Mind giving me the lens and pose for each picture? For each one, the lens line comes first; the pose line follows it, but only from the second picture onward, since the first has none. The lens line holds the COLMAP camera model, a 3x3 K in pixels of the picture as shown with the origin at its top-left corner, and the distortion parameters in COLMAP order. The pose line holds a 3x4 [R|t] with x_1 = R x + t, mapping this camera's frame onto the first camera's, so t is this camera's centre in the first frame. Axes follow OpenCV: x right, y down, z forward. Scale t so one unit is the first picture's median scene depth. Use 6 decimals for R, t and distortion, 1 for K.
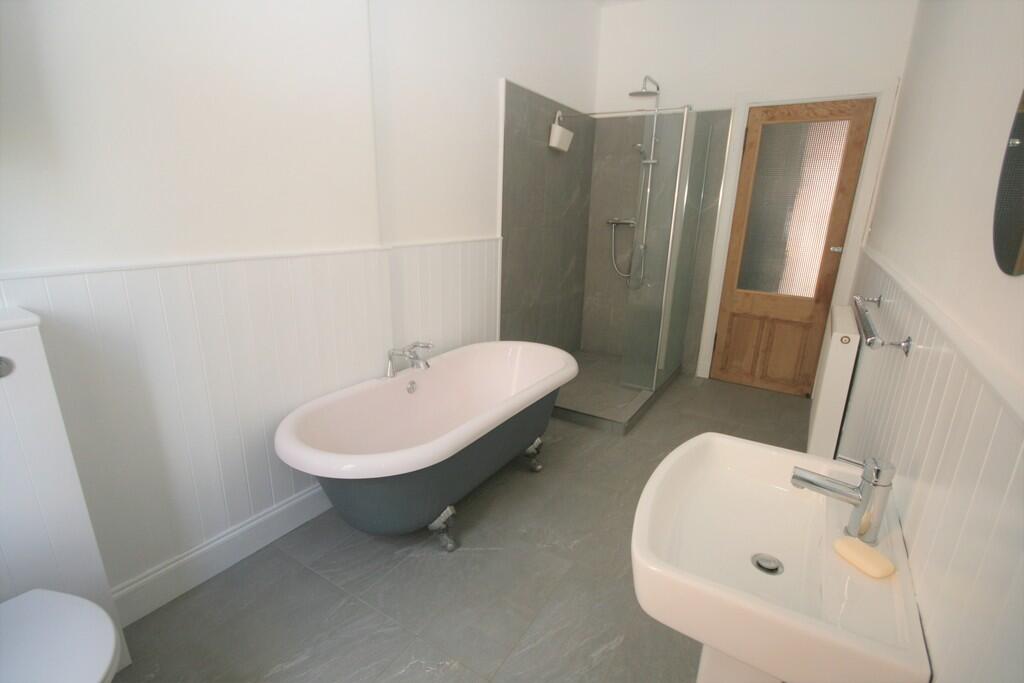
lens RADIAL K [[488.1, 0, 519.1], [0, 488.1, 345.0], [0, 0, 1]] dist [-0.011245, 0.000092]
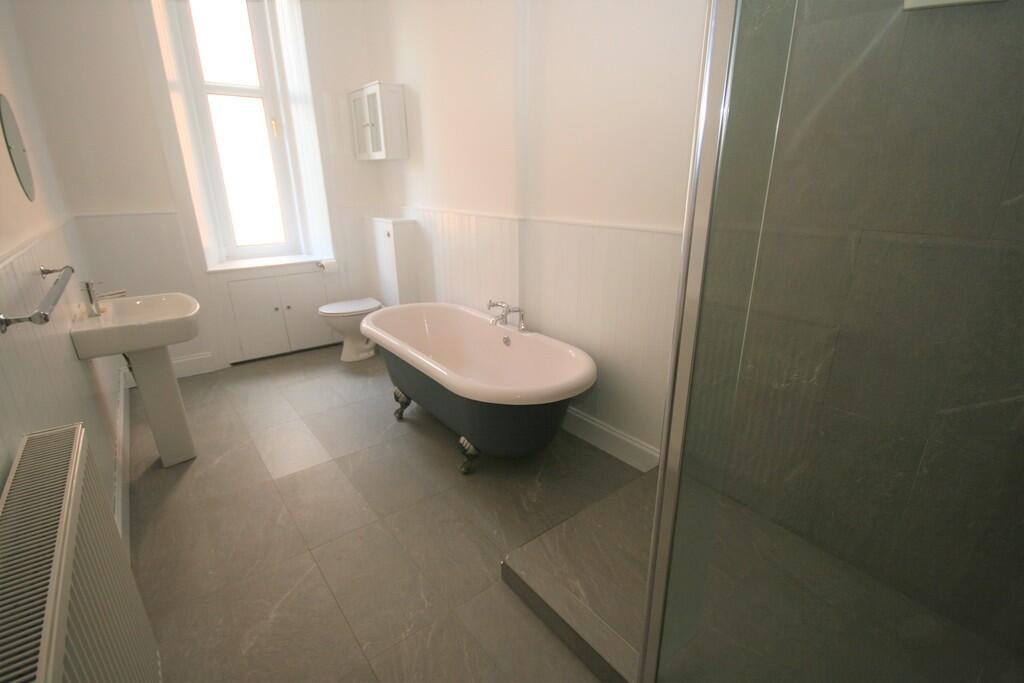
lens RADIAL K [[488.1, 0, 519.1], [0, 488.1, 345.0], [0, 0, 1]] dist [-0.011245, 0.000092]
pose [[-0.353787, 0.287339, -0.890096, 0.689634], [-0.252865, 0.886823, 0.386788, -0.309663], [0.900496, 0.361915, -0.241089, 1.123734]]
